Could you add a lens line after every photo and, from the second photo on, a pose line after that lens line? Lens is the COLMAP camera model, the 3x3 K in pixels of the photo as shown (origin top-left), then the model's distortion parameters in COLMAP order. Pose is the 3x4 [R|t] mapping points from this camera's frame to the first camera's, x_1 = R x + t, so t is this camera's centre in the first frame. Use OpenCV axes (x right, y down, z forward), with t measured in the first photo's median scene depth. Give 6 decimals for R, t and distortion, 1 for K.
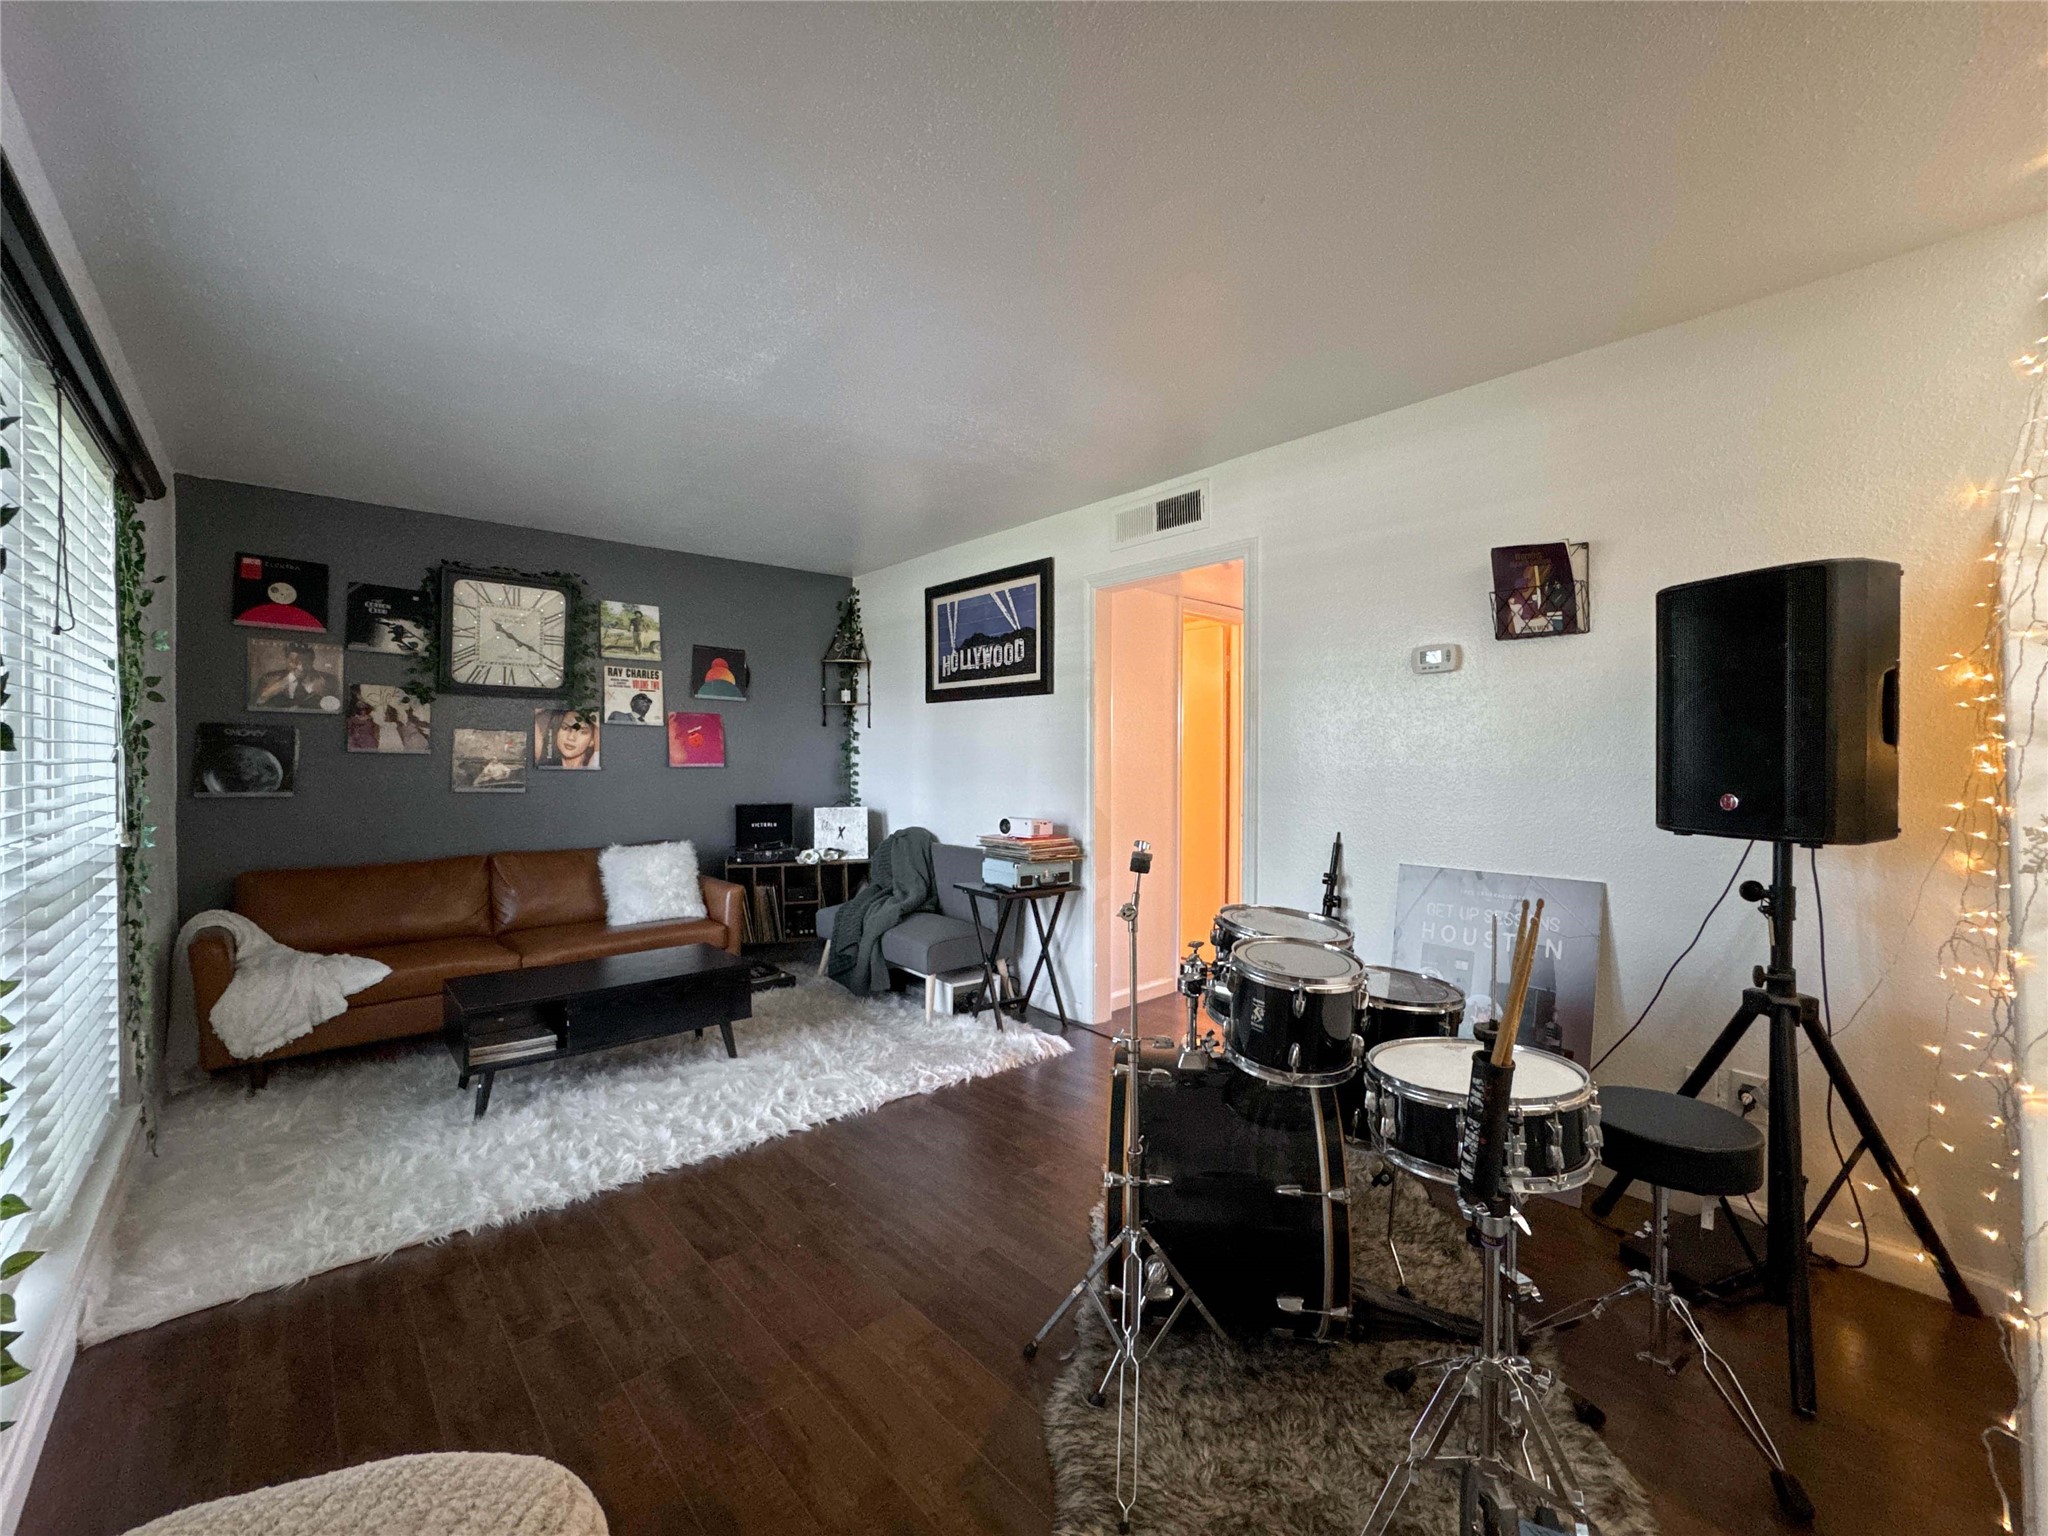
lens RADIAL K [[837.2, 0, 1018.1], [0, 837.2, 767.0], [0, 0, 1]] dist [-0.035534, 0.014852]
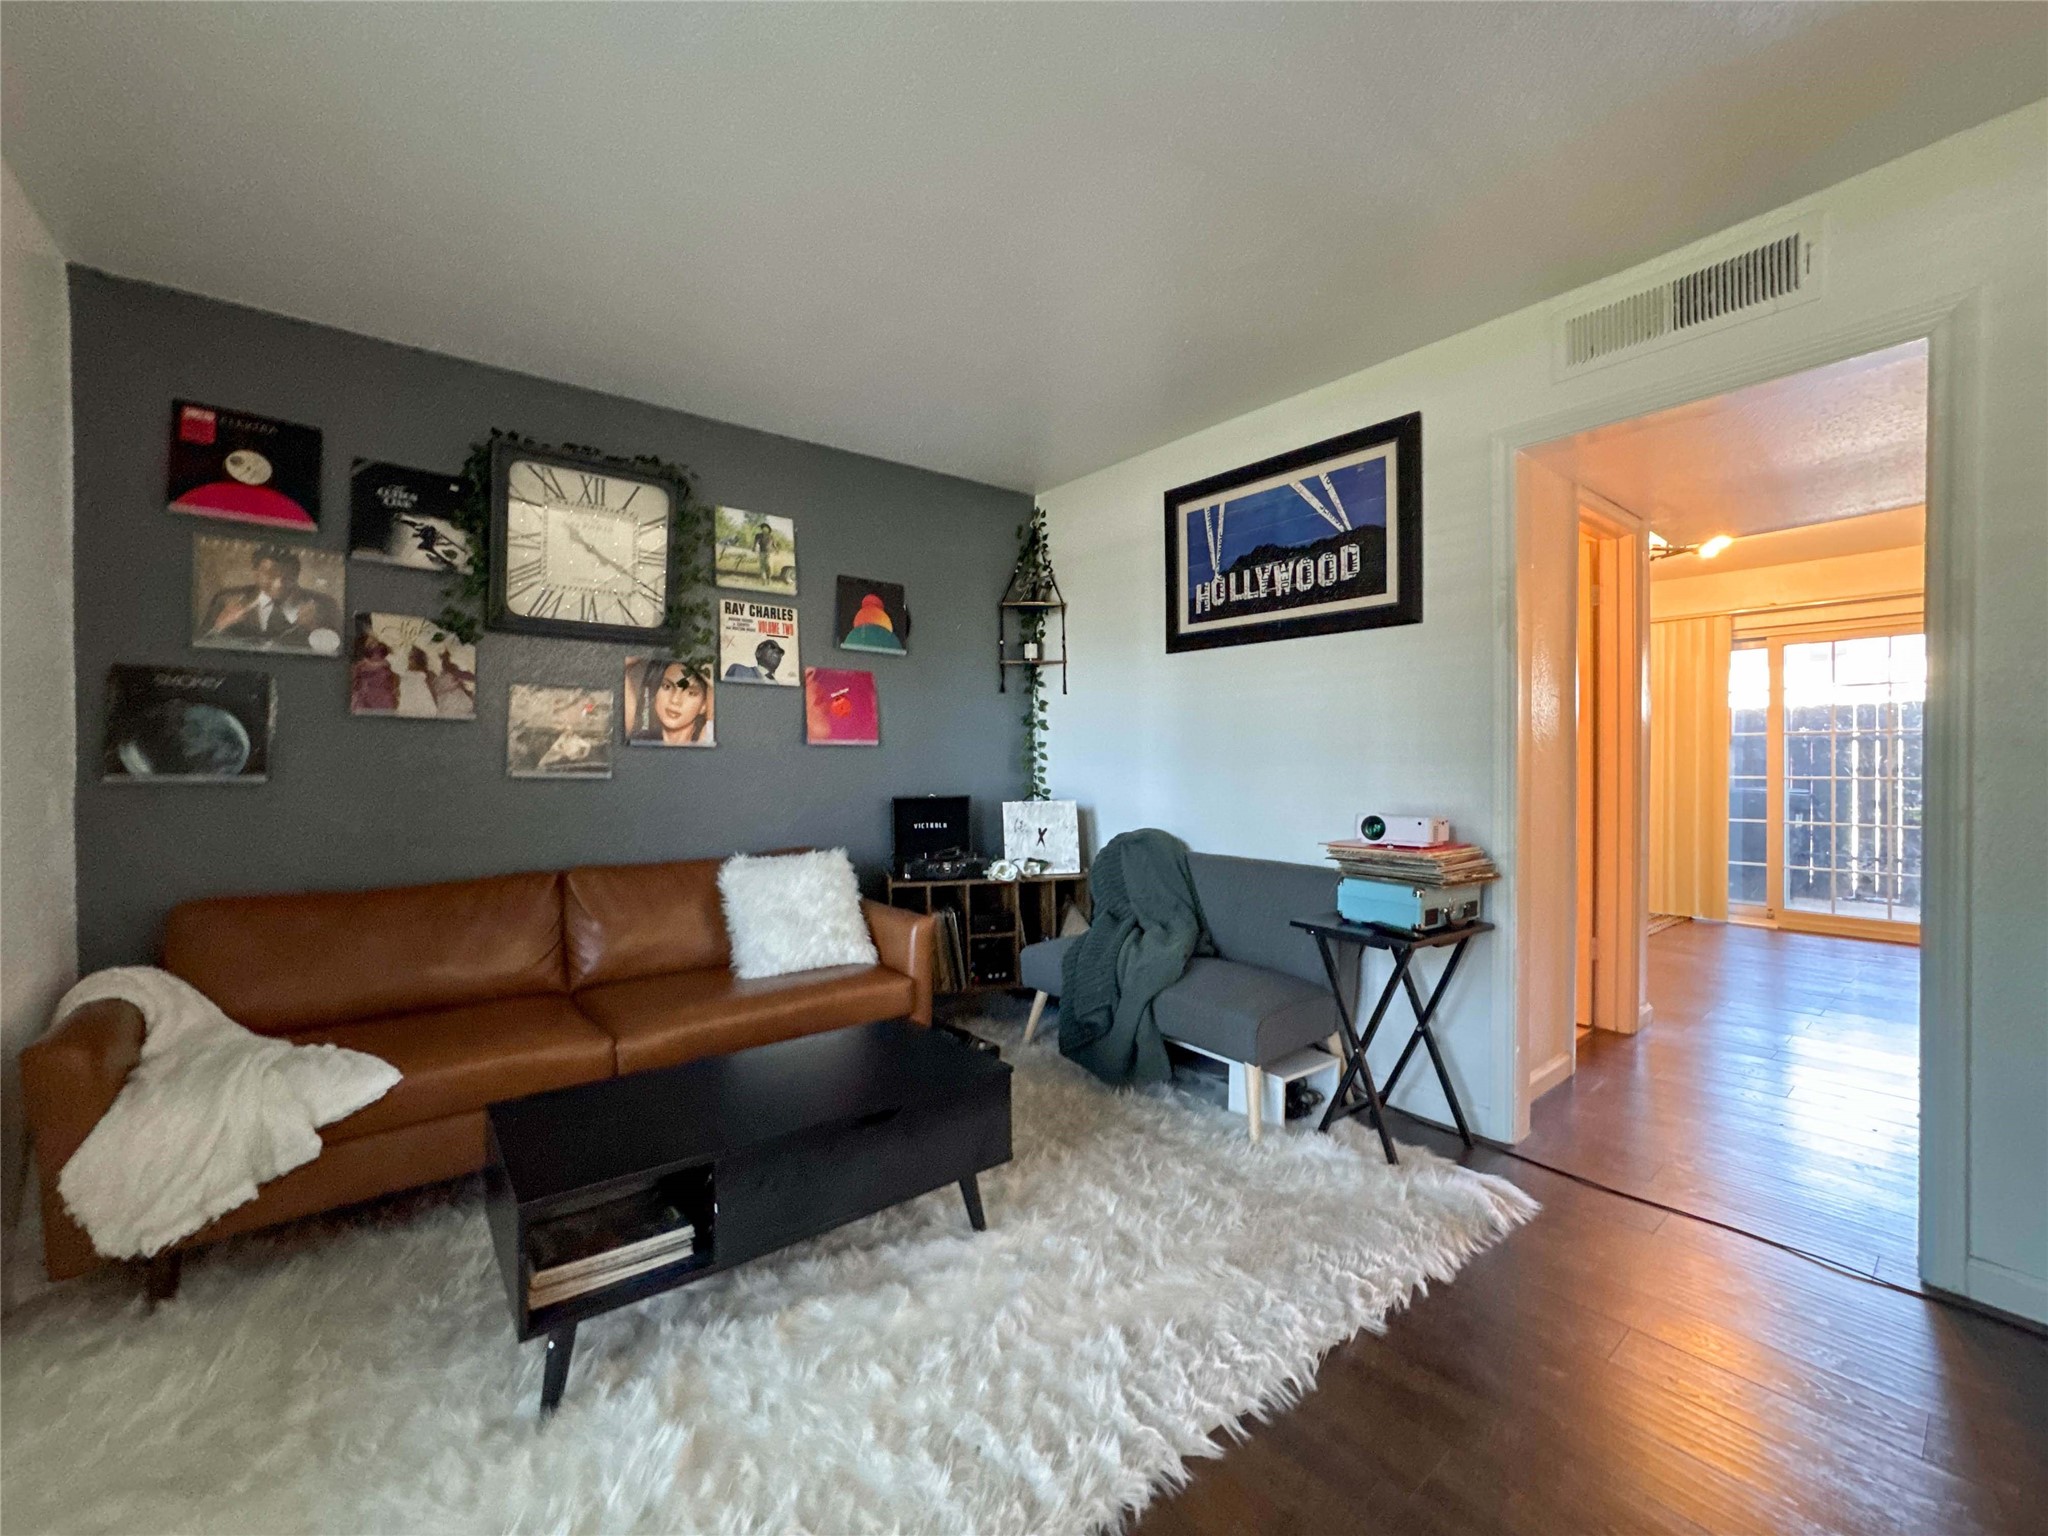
lens RADIAL K [[837.2, 0, 1033.8], [0, 837.2, 765.1], [0, 0, 1]] dist [-0.035534, 0.014852]
pose [[0.999007, -0.002425, -0.044486, -0.233900], [0.002360, 0.999996, -0.001524, 0.022892], [0.044489, 0.001417, 0.999009, 0.356485]]
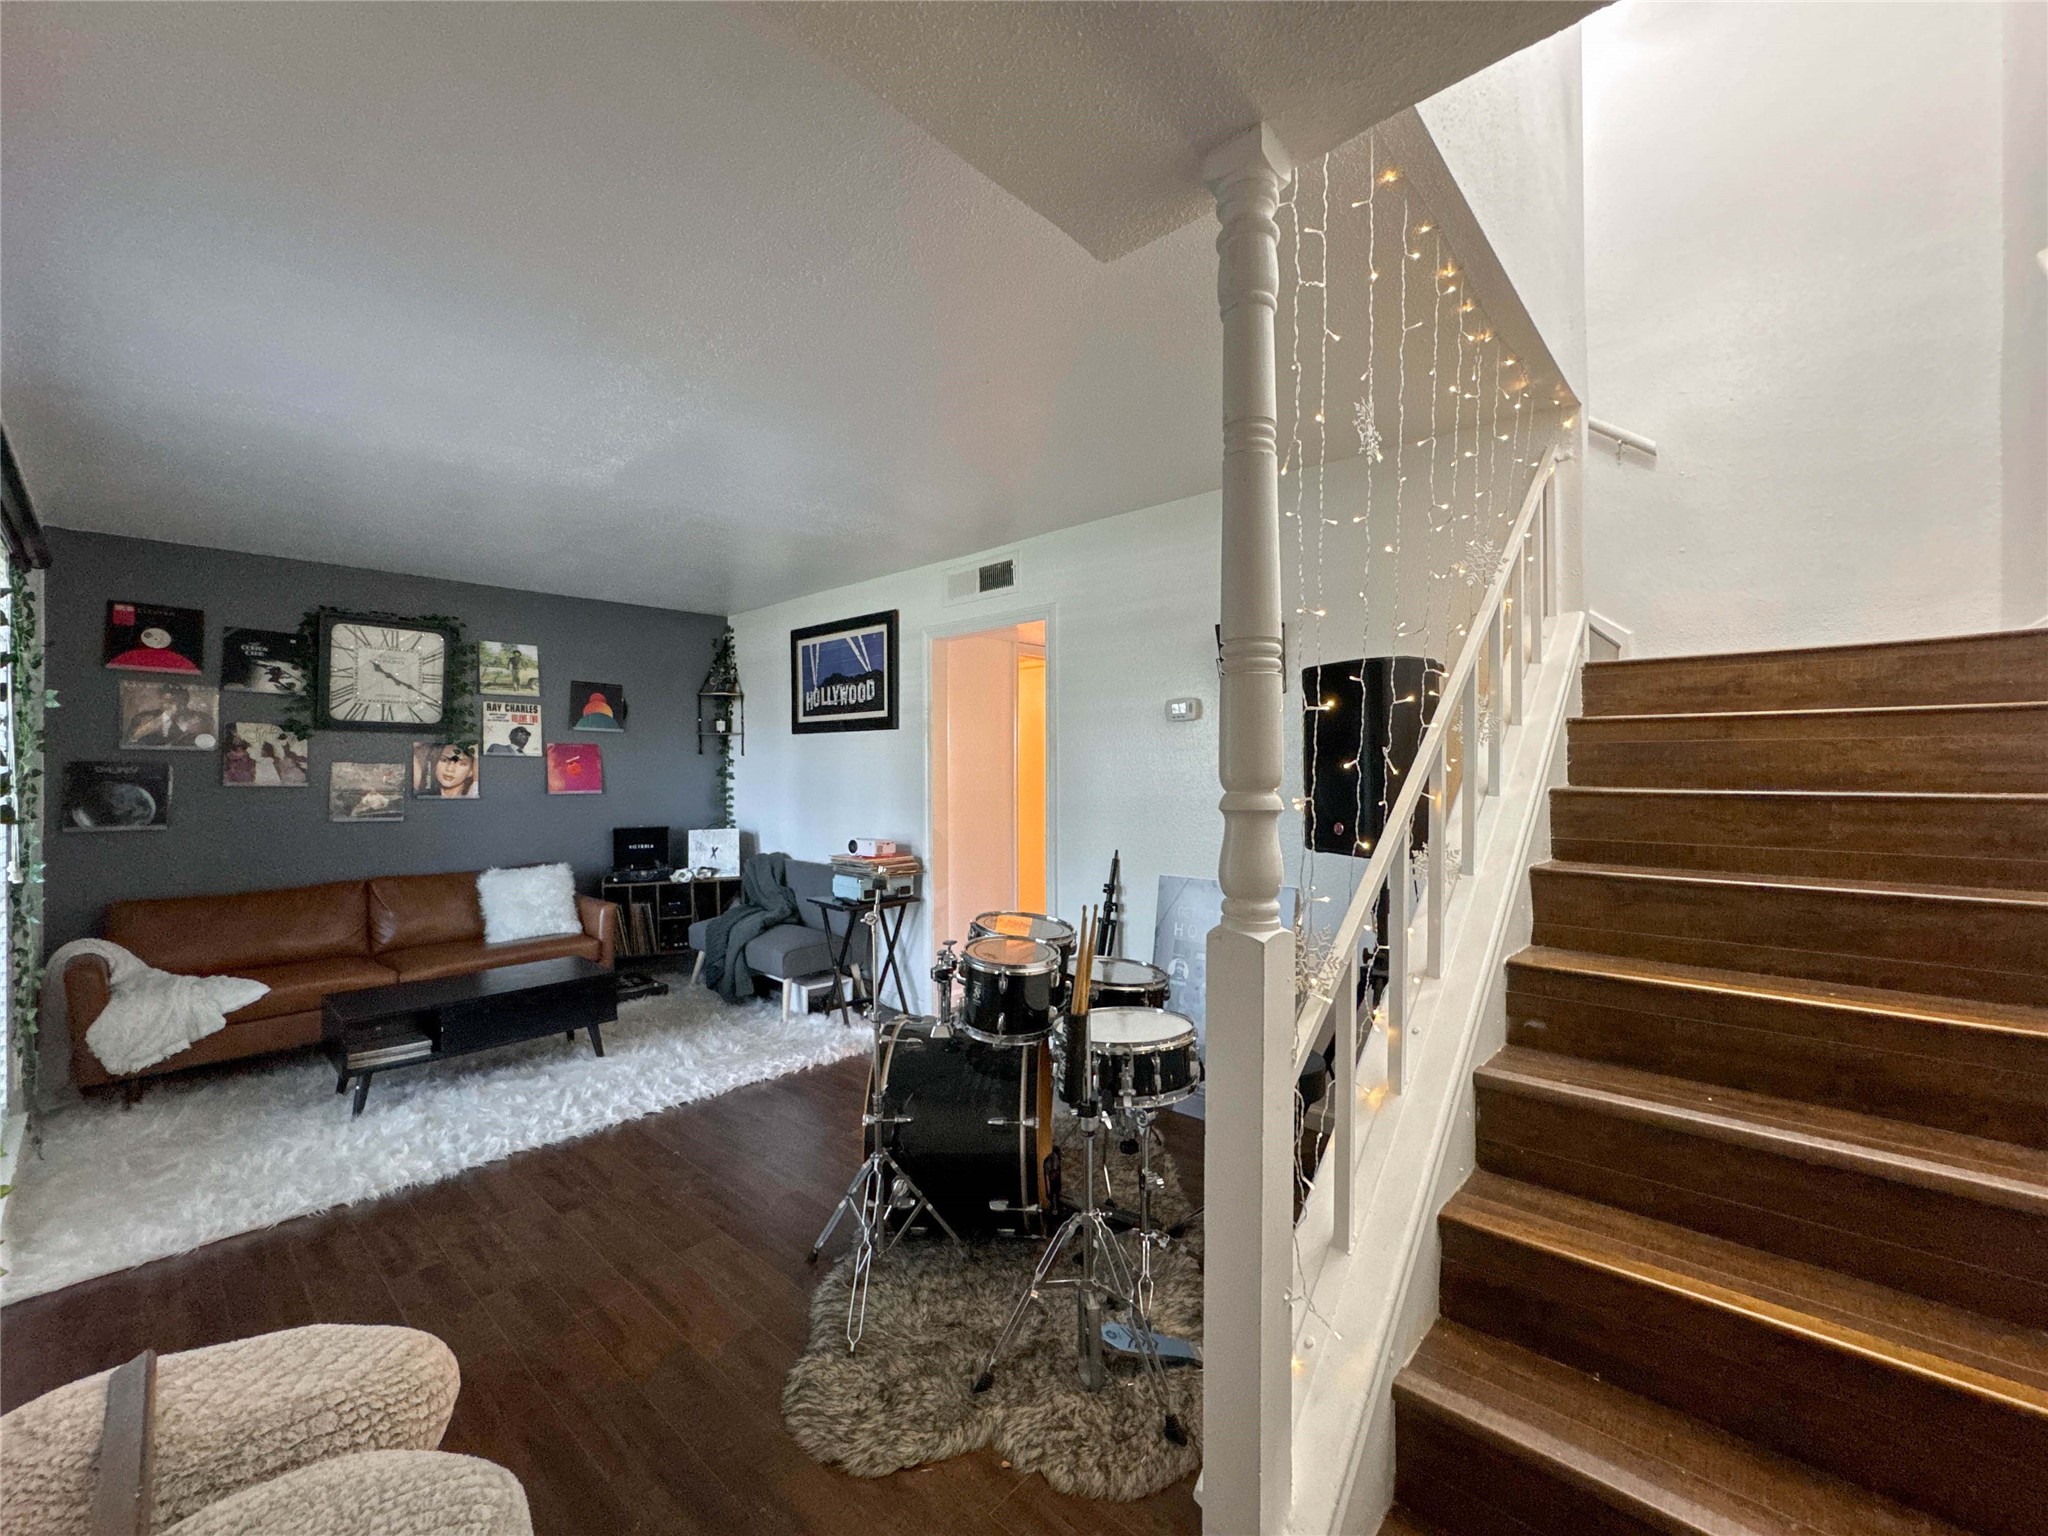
lens RADIAL K [[837.2, 0, 1029.0], [0, 837.2, 765.5], [0, 0, 1]] dist [-0.035534, 0.014852]
pose [[0.994072, -0.005681, 0.108575, 0.099180], [0.007112, 0.999893, -0.012799, -0.023140], [-0.108491, 0.013496, 0.994006, -0.157502]]
